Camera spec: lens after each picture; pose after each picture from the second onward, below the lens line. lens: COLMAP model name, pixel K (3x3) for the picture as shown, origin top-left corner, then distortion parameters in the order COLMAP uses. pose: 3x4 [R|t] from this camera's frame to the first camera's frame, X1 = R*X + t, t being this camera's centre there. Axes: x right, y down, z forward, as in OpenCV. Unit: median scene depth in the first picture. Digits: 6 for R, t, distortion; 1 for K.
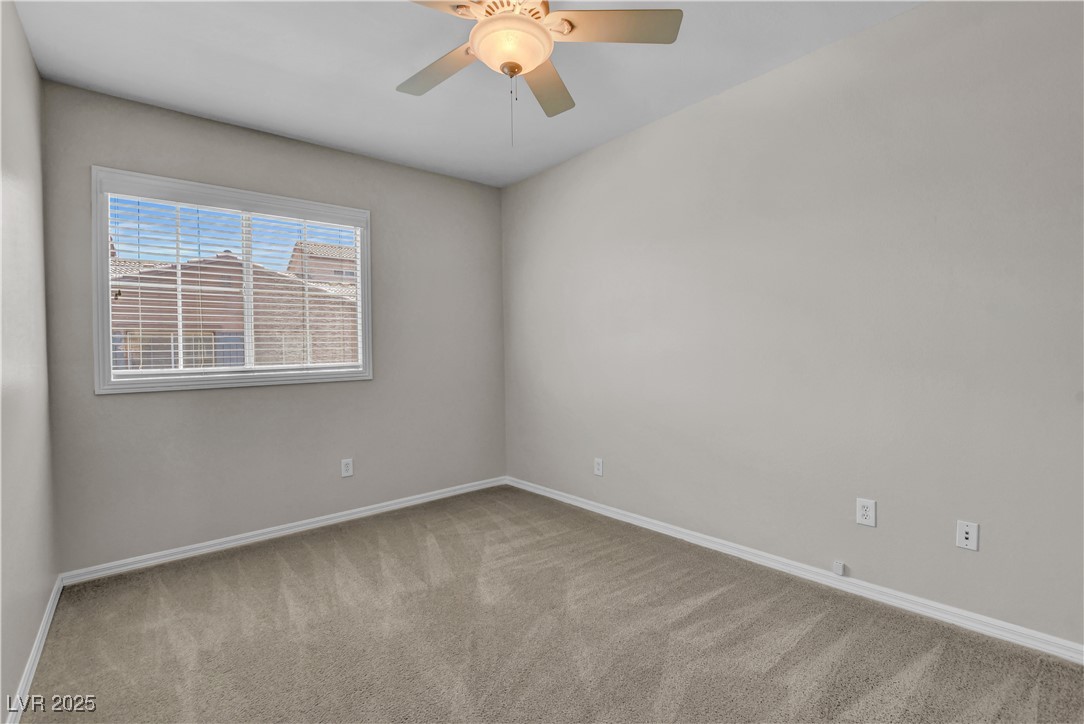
lens RADIAL K [[481.5, 0, 542.8], [0, 481.5, 356.8], [0, 0, 1]] dist [-0.036603, 0.005772]
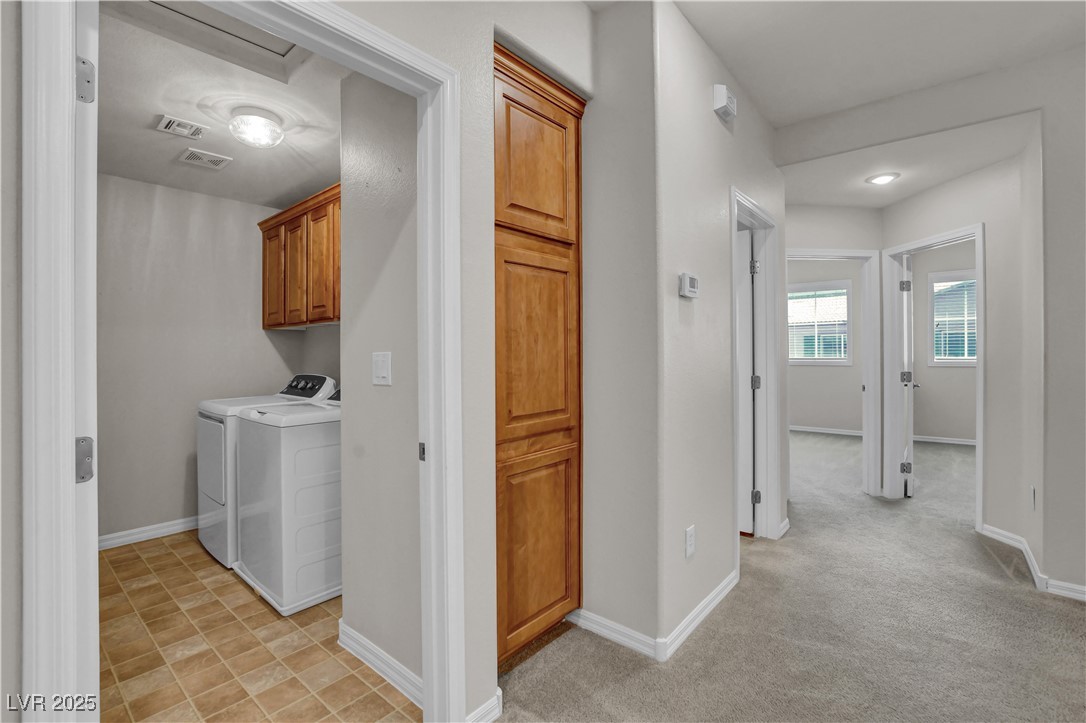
lens RADIAL K [[482.4, 0, 543.8], [0, 482.4, 356.3], [0, 0, 1]] dist [-0.036603, 0.005772]
pose [[0.183043, 0.029991, -0.982647, 1.028282], [-0.002204, 0.999545, 0.030097, -0.040004], [0.983102, -0.003343, 0.183026, -1.337532]]
